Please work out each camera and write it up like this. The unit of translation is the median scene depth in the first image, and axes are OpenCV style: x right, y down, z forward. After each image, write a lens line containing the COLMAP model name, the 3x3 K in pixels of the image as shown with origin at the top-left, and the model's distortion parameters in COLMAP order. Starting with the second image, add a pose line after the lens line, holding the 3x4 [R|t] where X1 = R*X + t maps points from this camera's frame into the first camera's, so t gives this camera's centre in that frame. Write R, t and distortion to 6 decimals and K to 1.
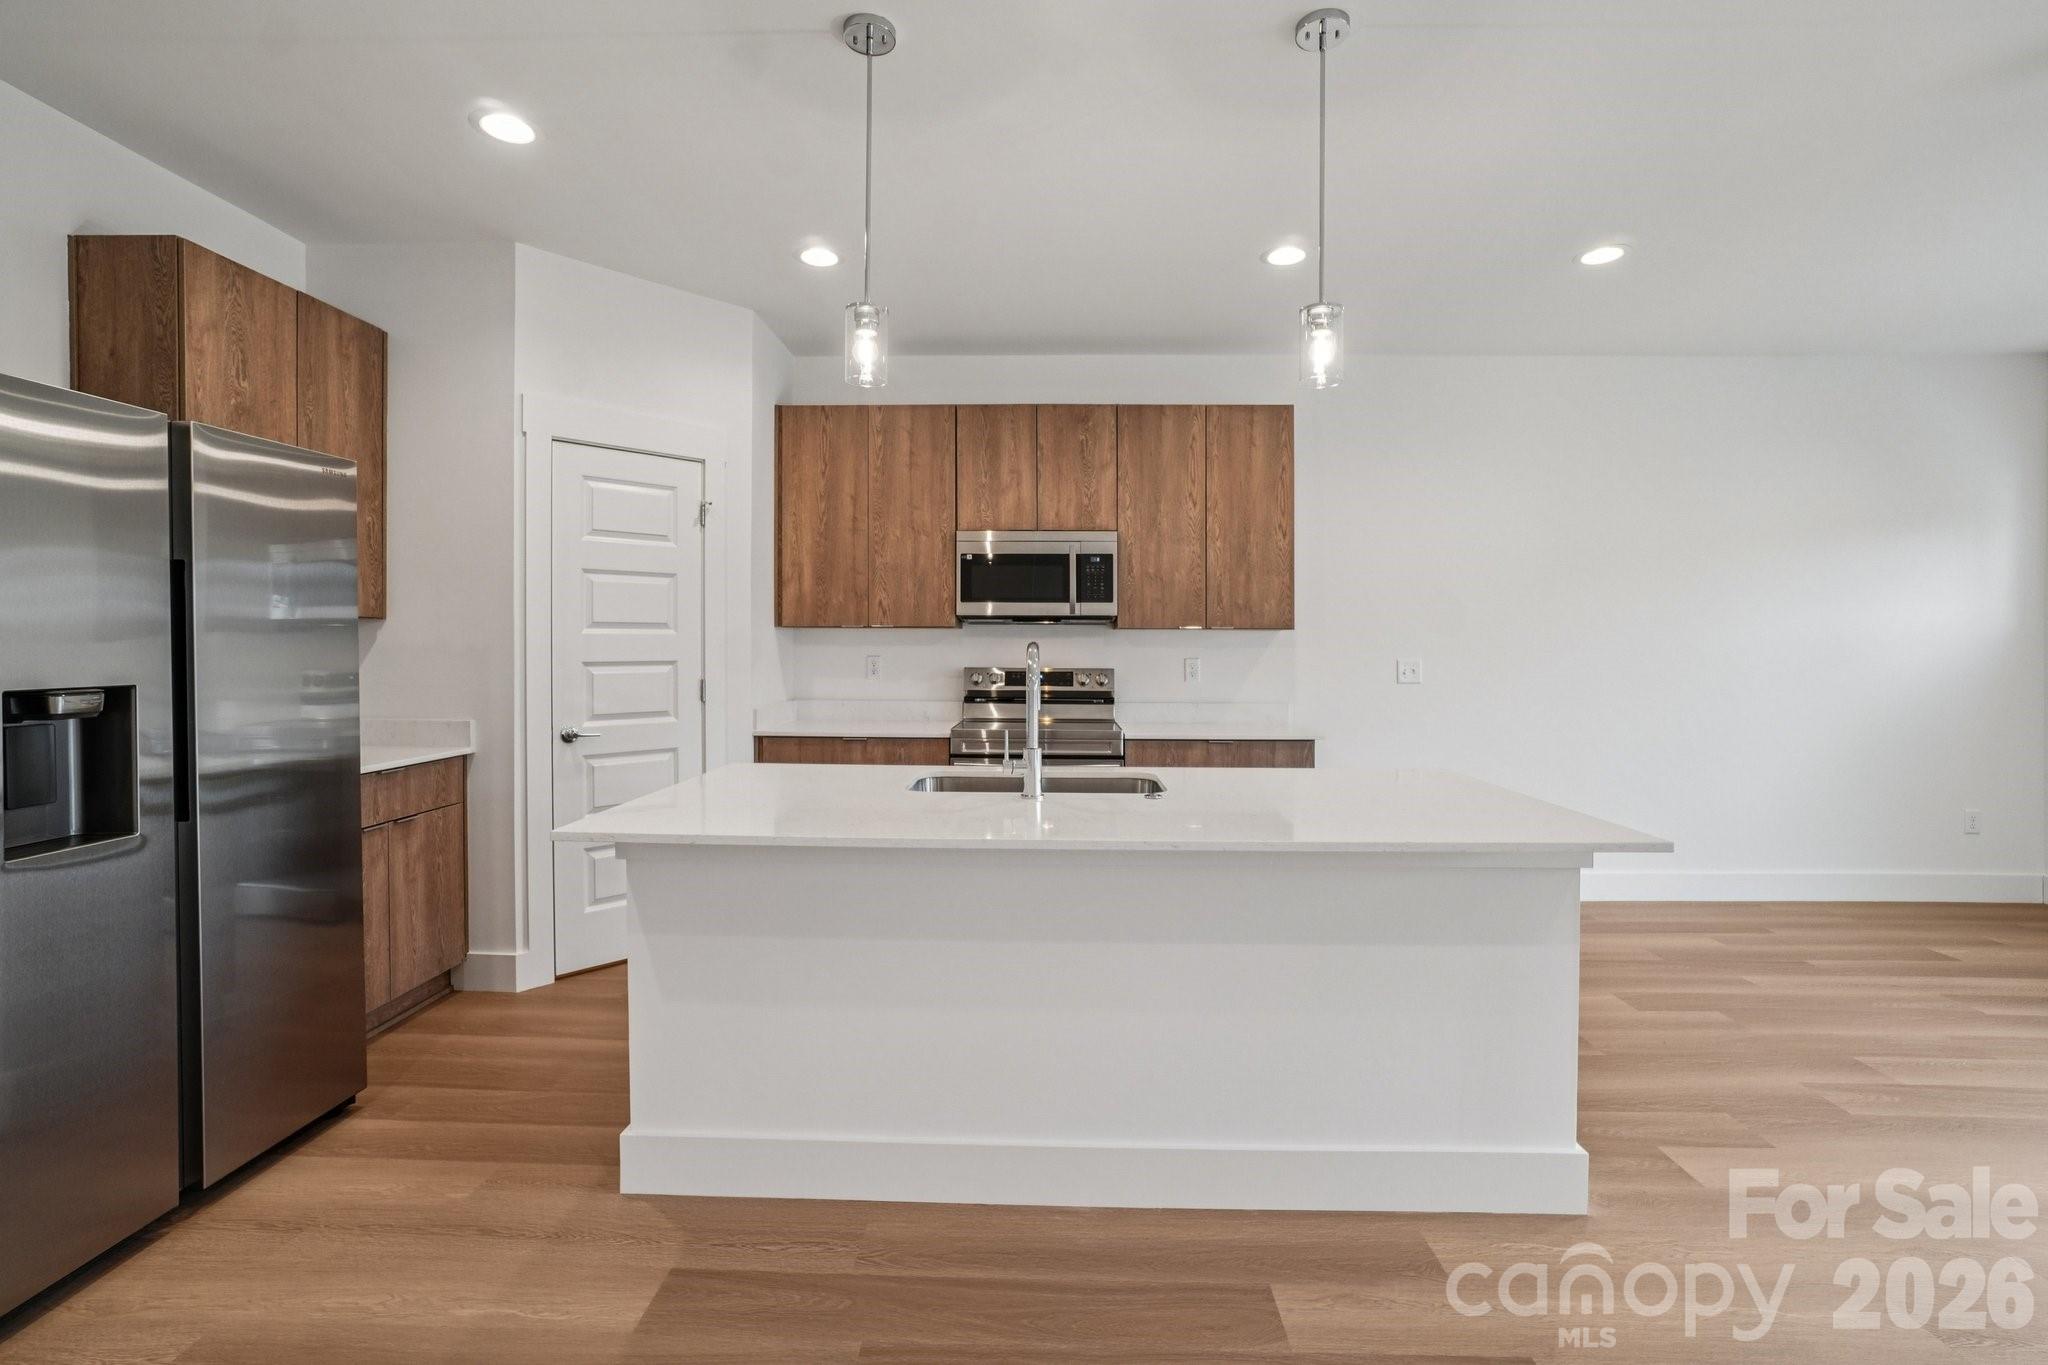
lens RADIAL K [[909.1, 0, 1029.8], [0, 909.1, 656.9], [0, 0, 1]] dist [-0.049319, 0.020325]
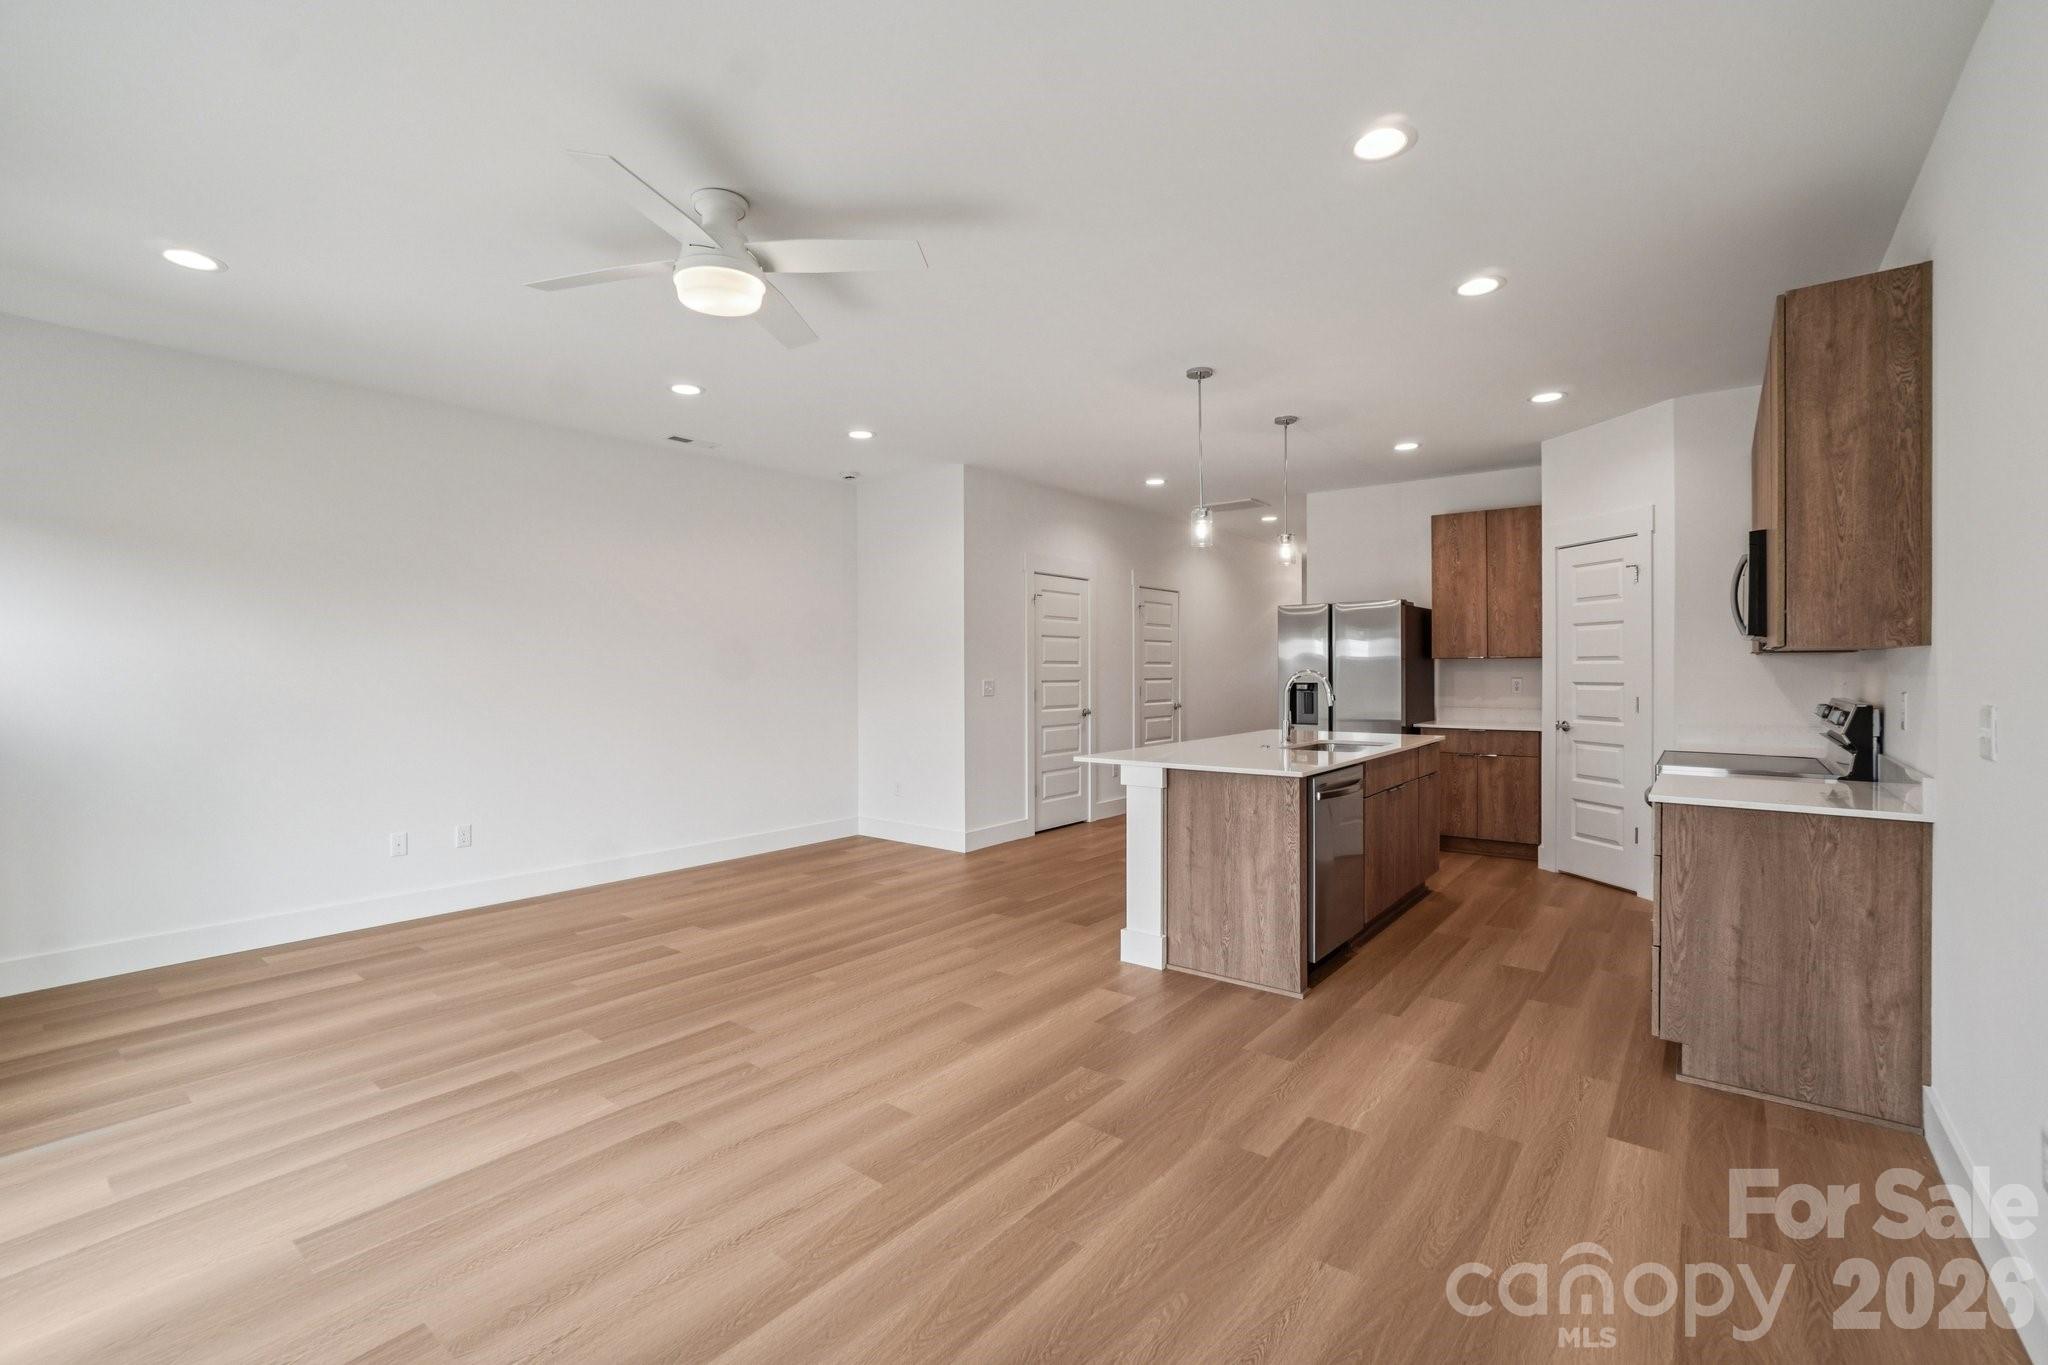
lens RADIAL K [[906.8, 0, 1026.1], [0, 906.8, 679.6], [0, 0, 1]] dist [-0.047473, 0.025757]
pose [[-0.590671, 0.007560, -0.806877, 1.107538], [-0.009442, 0.999823, 0.016279, -0.012384], [0.806857, 0.017234, -0.590495, 0.935821]]
